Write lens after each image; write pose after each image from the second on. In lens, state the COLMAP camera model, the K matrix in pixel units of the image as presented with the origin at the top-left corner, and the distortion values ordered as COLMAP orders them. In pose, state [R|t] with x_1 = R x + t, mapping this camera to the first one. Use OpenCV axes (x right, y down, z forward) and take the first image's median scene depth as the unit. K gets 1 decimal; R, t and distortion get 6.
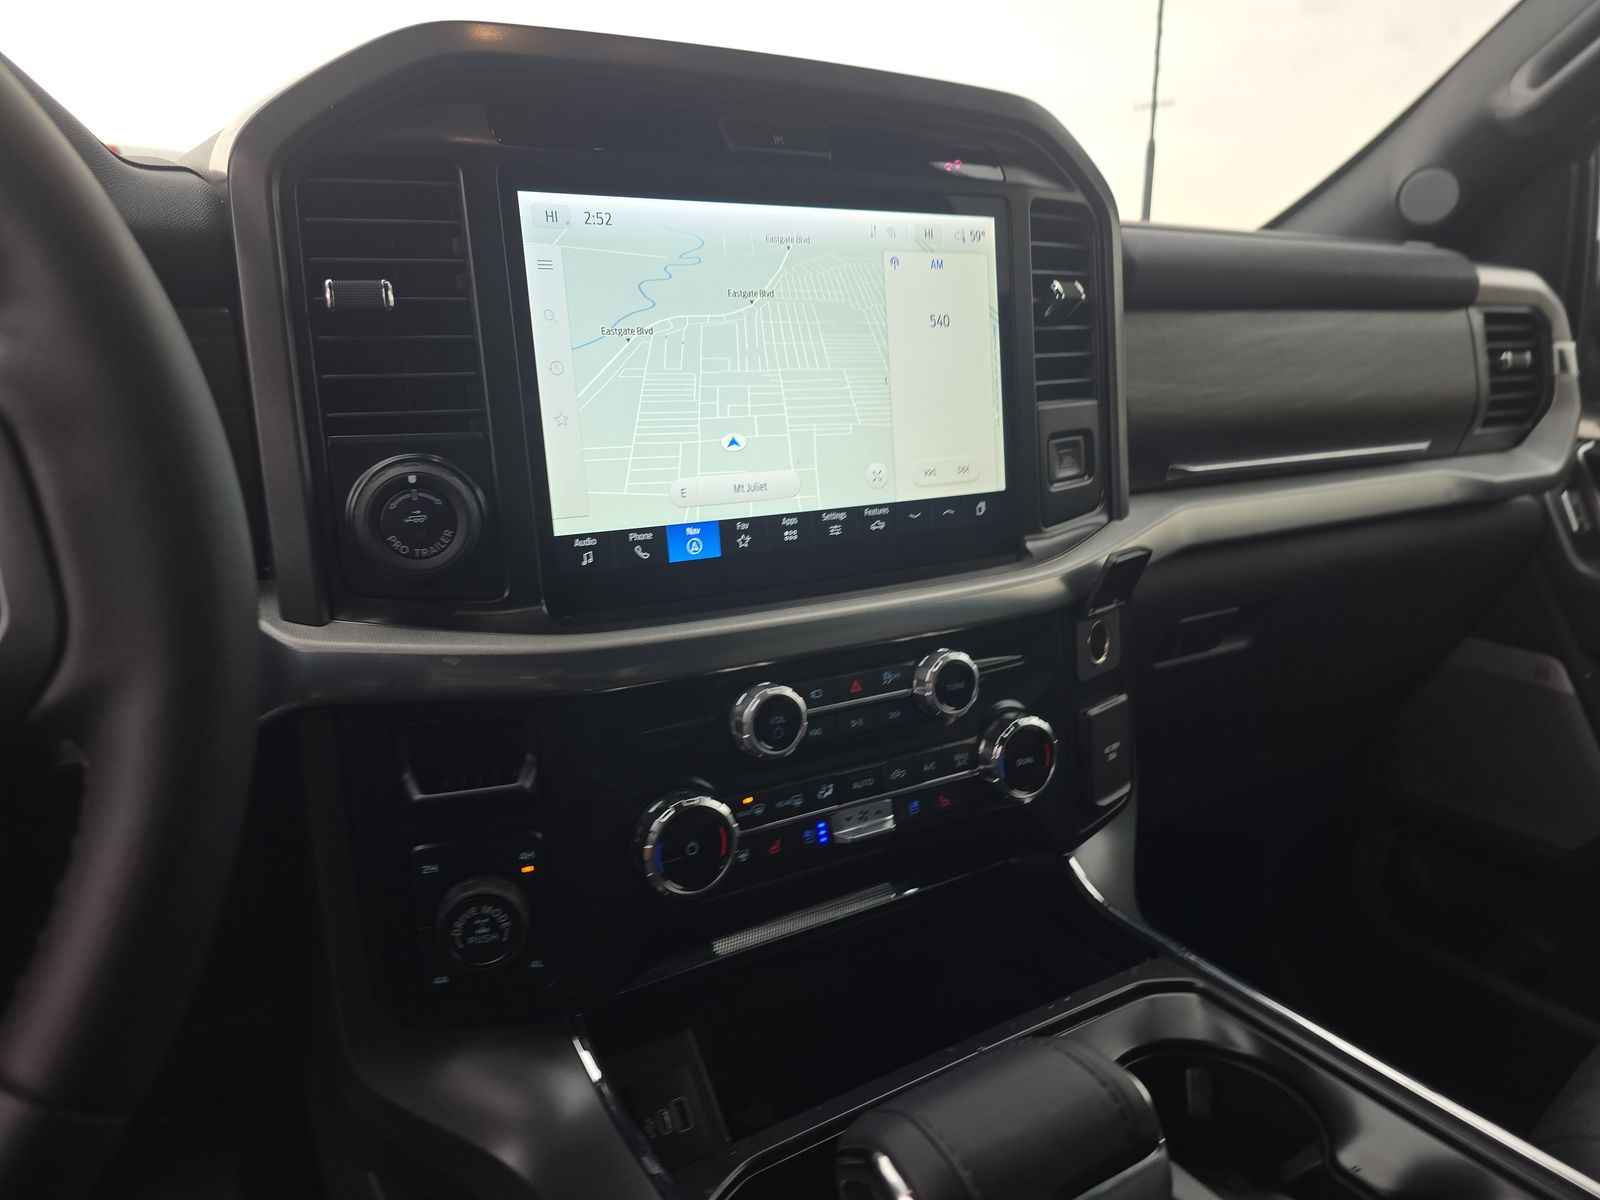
lens RADIAL K [[1065.4, 0, 803.0], [0, 1065.4, 609.5], [0, 0, 1]] dist [0.010762, -0.018192]
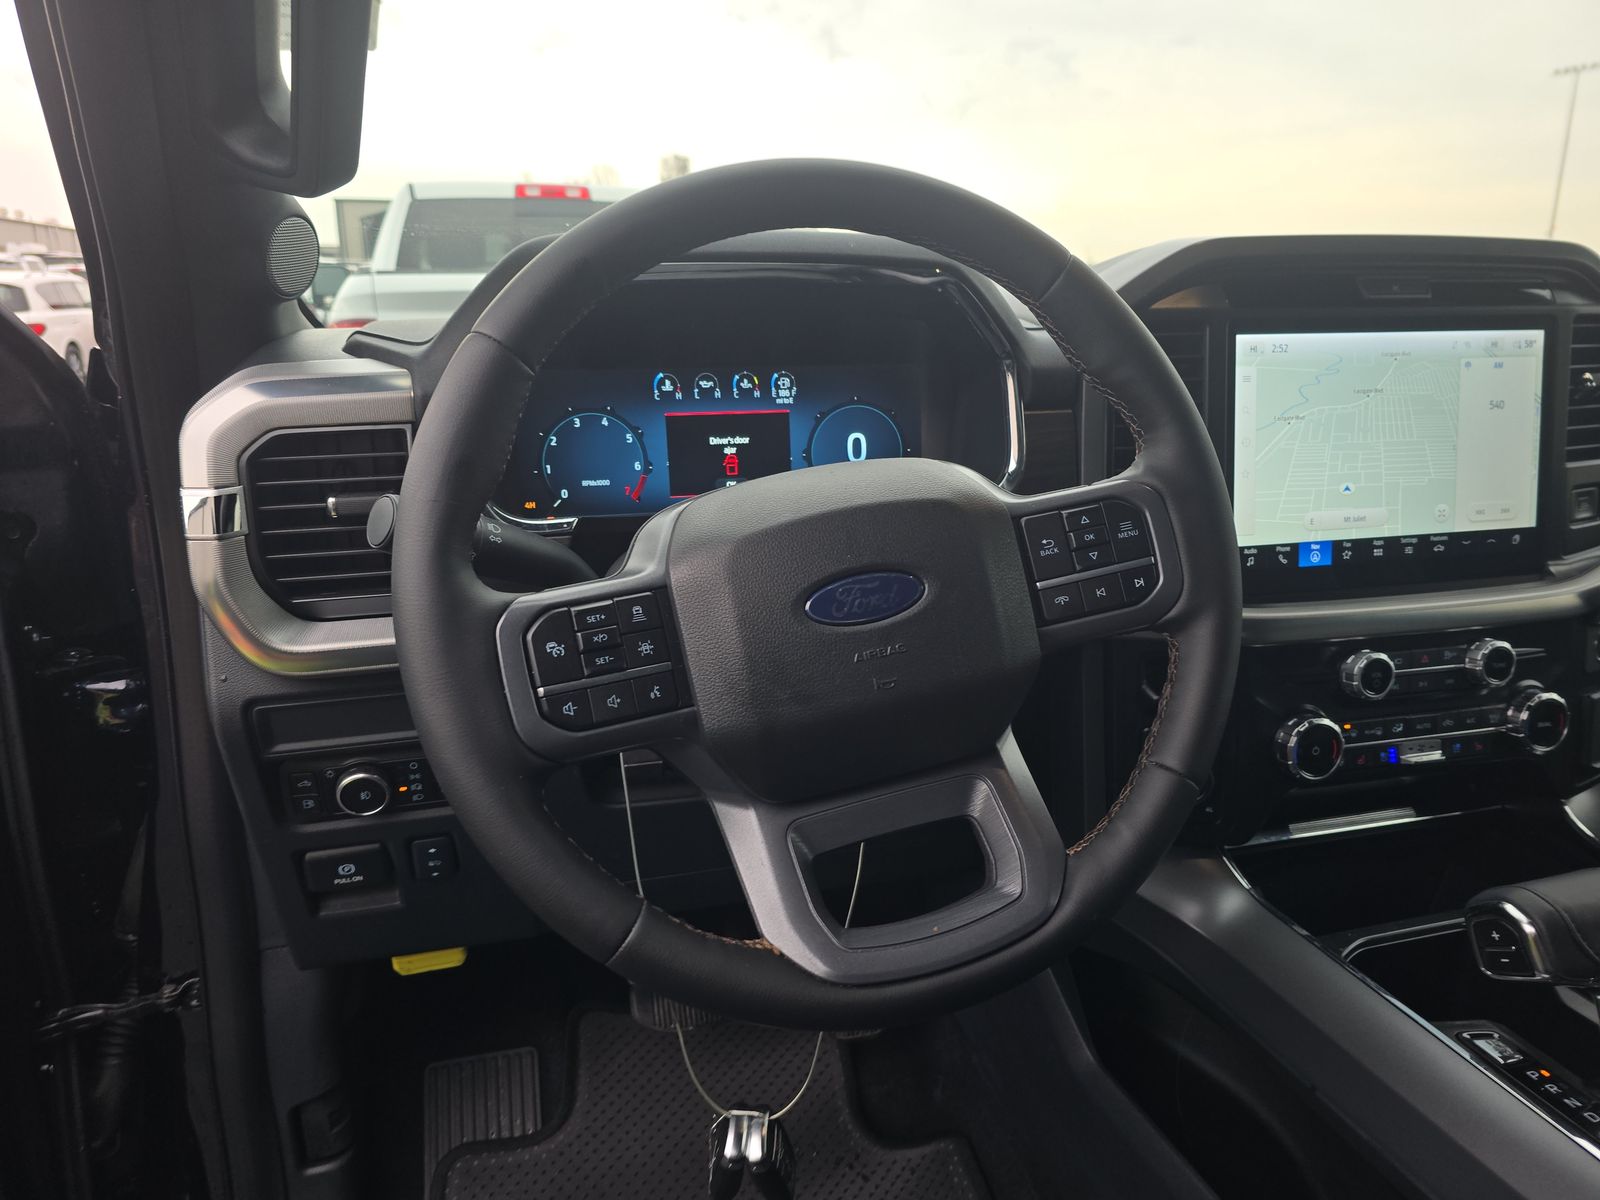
lens RADIAL K [[1065.4, 0, 794.3], [0, 1065.4, 587.0], [0, 0, 1]] dist [0.010762, -0.018192]
pose [[0.956780, 0.068252, -0.282692, -0.361378], [-0.069373, 0.997572, 0.006053, 0.024505], [0.282418, 0.013820, 0.959192, -0.633968]]
